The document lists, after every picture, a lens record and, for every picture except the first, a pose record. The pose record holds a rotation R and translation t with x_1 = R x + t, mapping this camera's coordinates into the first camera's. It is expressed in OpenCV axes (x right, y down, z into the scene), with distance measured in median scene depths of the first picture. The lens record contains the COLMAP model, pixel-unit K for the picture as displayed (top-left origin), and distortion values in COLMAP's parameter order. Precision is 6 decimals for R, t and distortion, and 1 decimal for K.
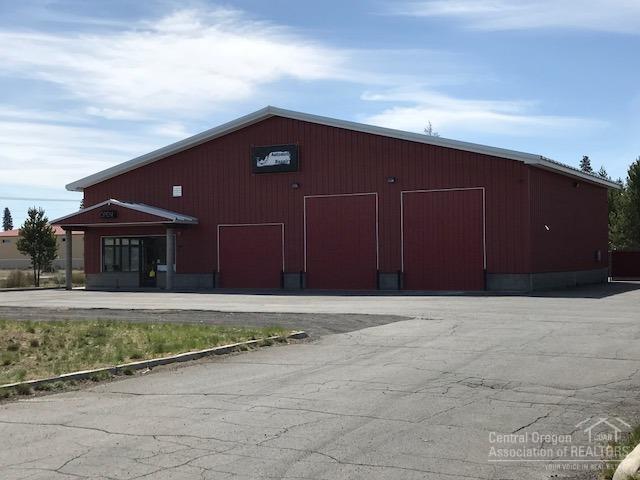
lens RADIAL K [[906.5, 0, 320.0], [0, 906.5, 240.0], [0, 0, 1]] dist [0.072744, -0.025210]
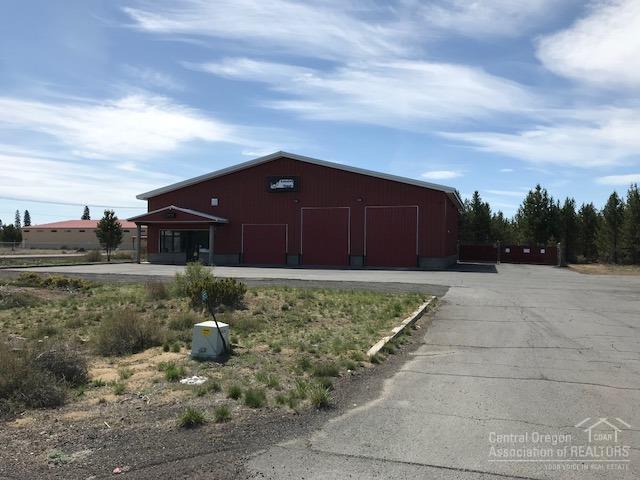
lens RADIAL K [[518.7, 0, 320.0], [0, 518.7, 240.0], [0, 0, 1]] dist [0.003566, -0.002015]
pose [[0.979670, 0.021778, 0.199429, -0.148053], [-0.023144, 0.999722, 0.004521, 0.003679], [-0.199275, -0.009045, 0.979902, 0.075926]]
